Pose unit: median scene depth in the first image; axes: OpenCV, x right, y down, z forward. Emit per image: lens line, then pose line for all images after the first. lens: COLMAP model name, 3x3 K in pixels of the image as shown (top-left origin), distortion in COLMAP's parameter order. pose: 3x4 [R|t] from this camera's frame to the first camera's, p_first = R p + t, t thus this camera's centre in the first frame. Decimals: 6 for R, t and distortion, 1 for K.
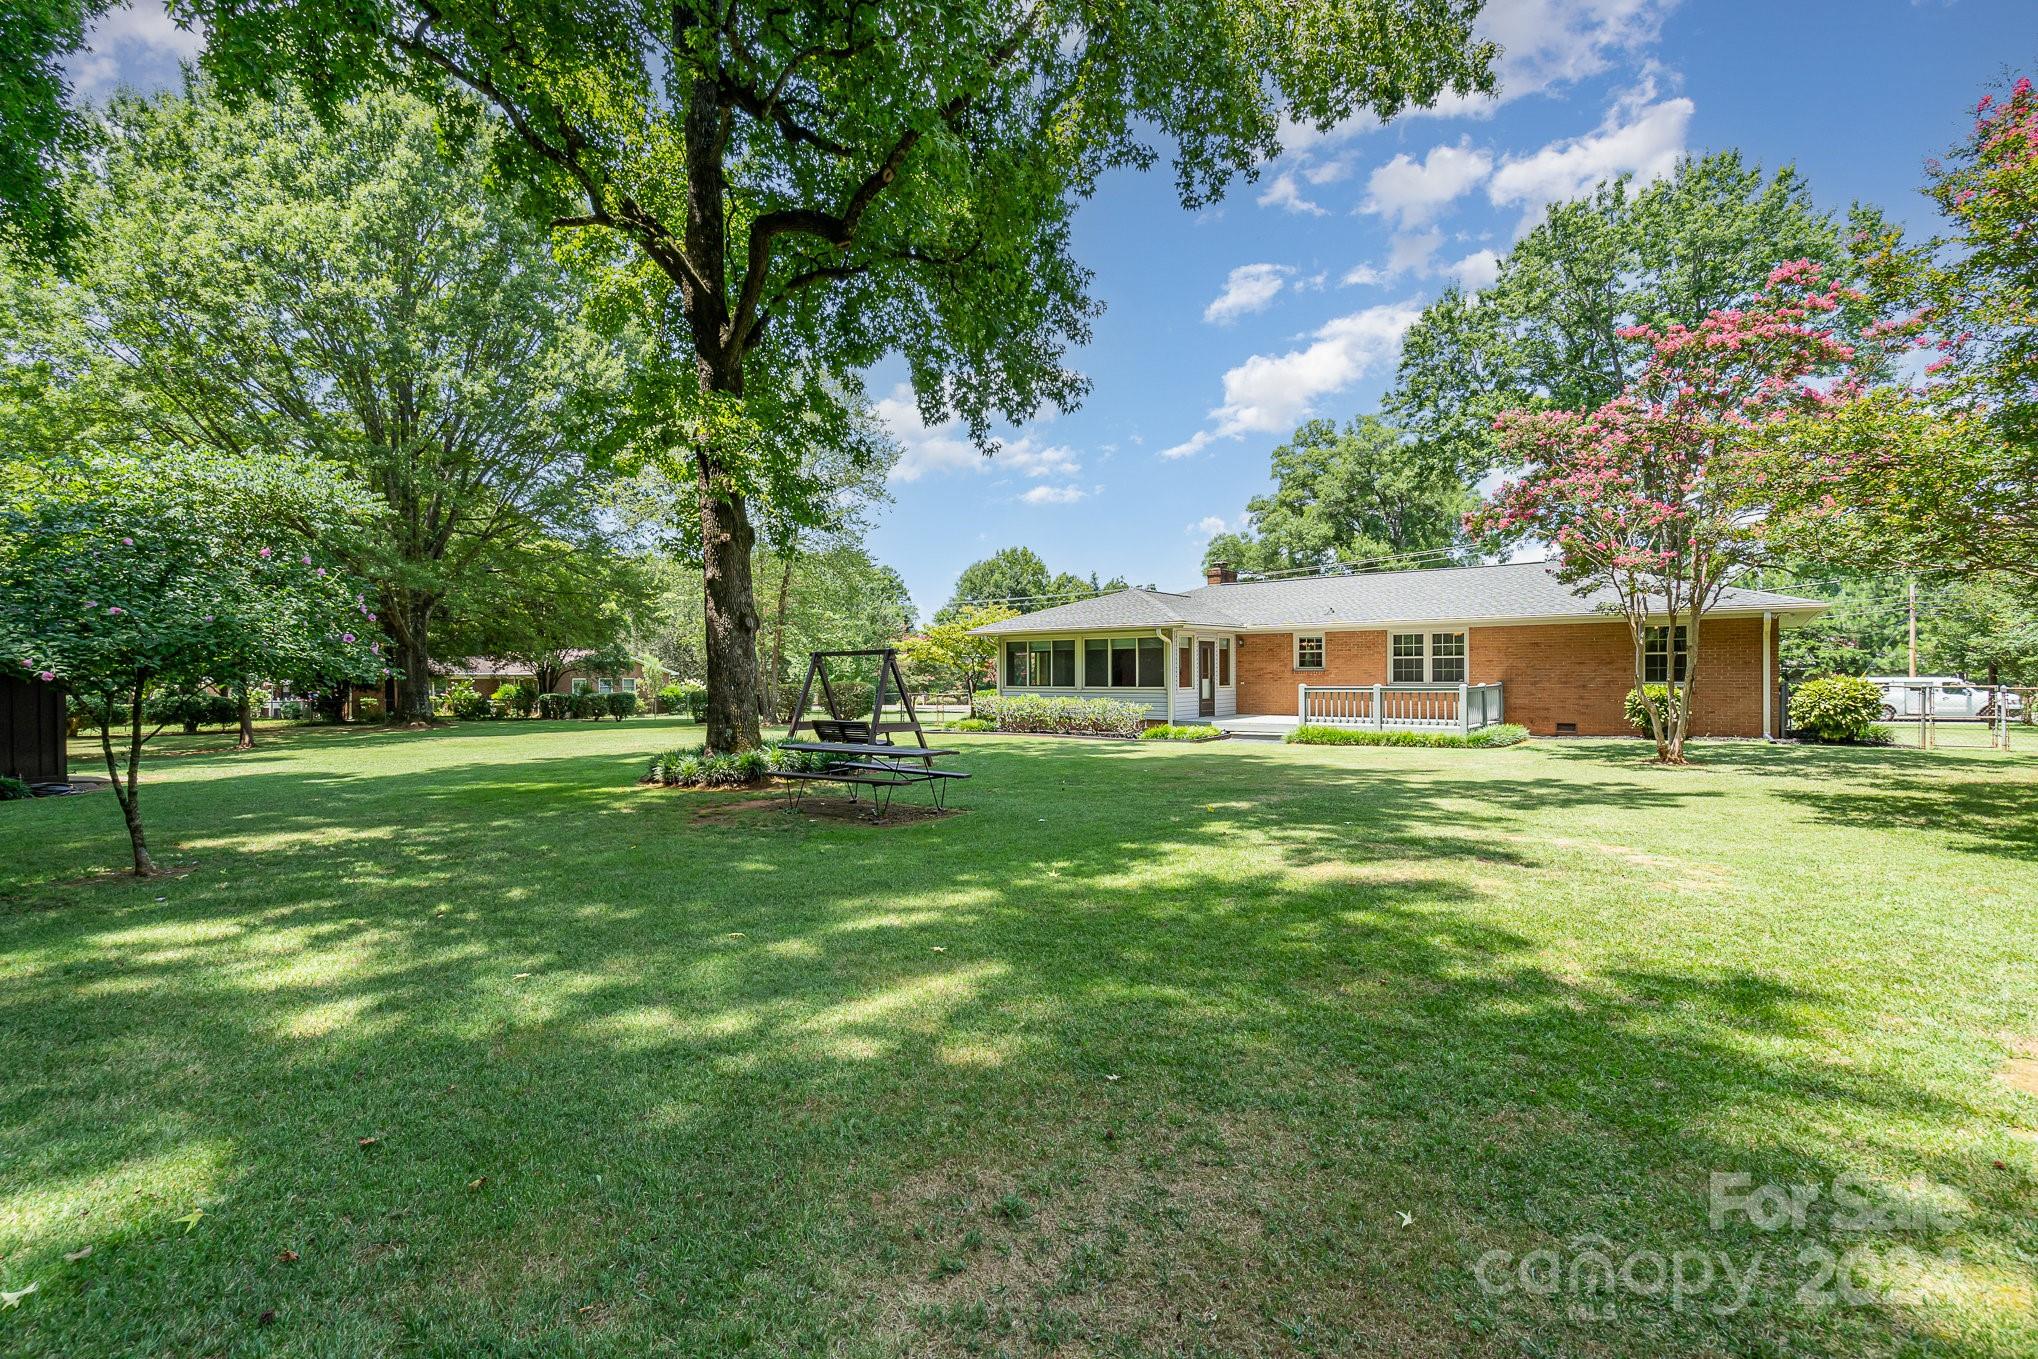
lens RADIAL K [[1155.1, 0, 1019.2], [0, 1155.1, 678.3], [0, 0, 1]] dist [-0.004256, -0.000488]
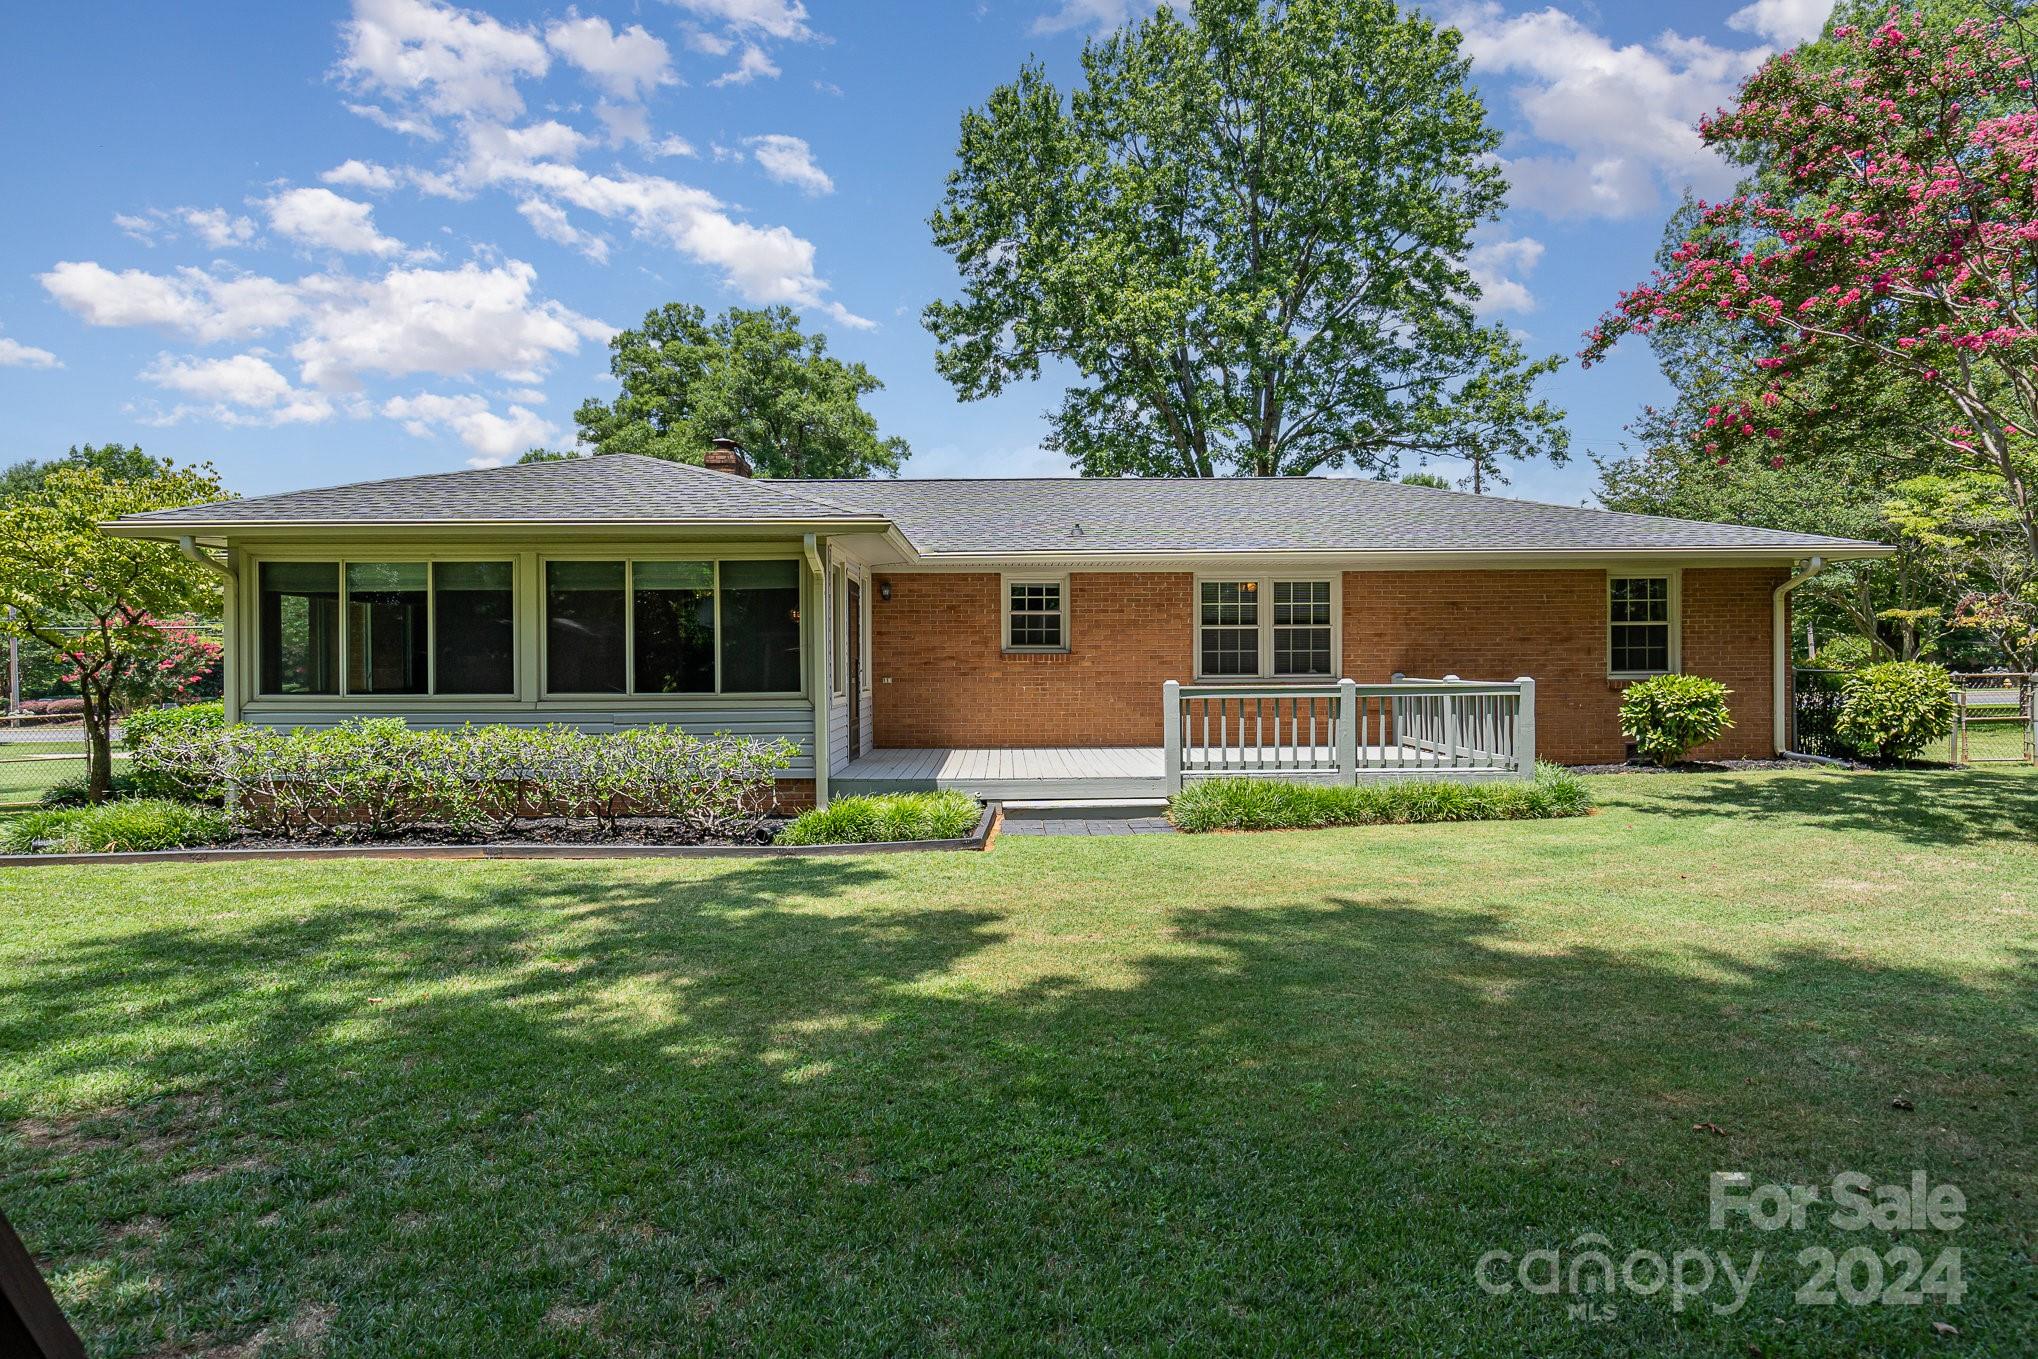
lens RADIAL K [[1155.1, 0, 1017.9], [0, 1155.1, 677.9], [0, 0, 1]] dist [-0.004256, -0.000488]
pose [[0.766063, -0.006182, 0.642735, -0.060621], [0.007060, 0.999974, 0.001204, 0.002857], [-0.642726, 0.003616, 0.766087, 0.649157]]
